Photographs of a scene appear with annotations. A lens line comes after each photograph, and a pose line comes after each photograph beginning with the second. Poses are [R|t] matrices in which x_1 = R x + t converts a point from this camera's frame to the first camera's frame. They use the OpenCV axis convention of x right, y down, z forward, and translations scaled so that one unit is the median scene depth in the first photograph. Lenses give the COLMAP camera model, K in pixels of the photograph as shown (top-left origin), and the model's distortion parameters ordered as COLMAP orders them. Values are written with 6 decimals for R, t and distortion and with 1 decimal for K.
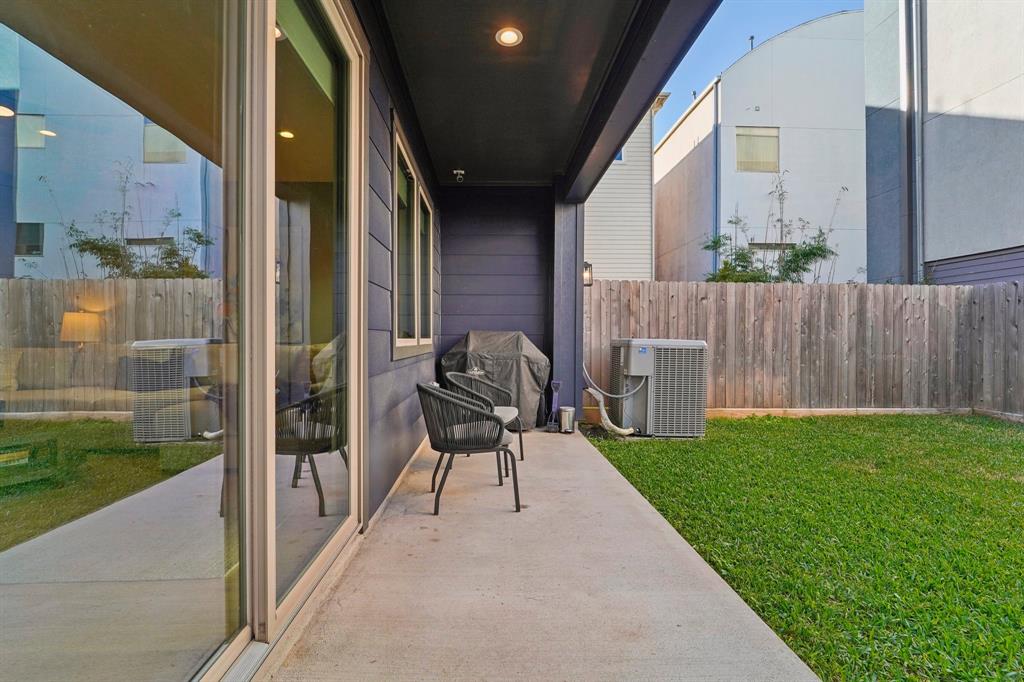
lens RADIAL K [[418.5, 0, 509.3], [0, 418.5, 341.2], [0, 0, 1]] dist [-0.009228, 0.000069]
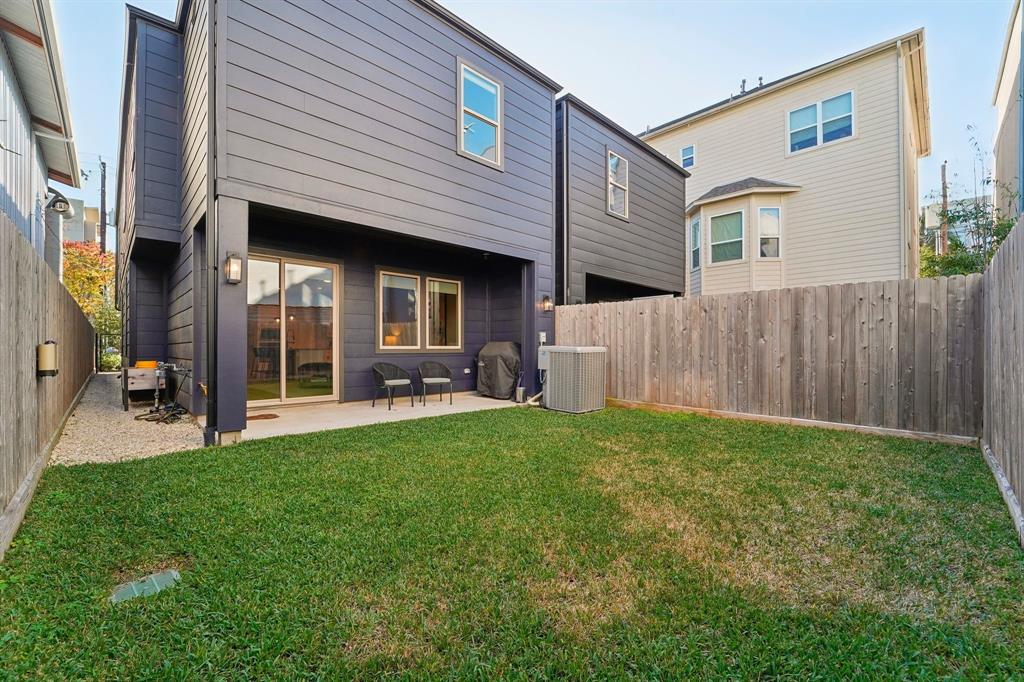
lens RADIAL K [[418.5, 0, 509.3], [0, 418.5, 341.2], [0, 0, 1]] dist [-0.009228, 0.000069]
pose [[0.651885, -0.009993, -0.758252, 1.143429], [0.000344, 0.999917, -0.012882, -0.002972], [0.758318, 0.008136, 0.651834, -0.122346]]
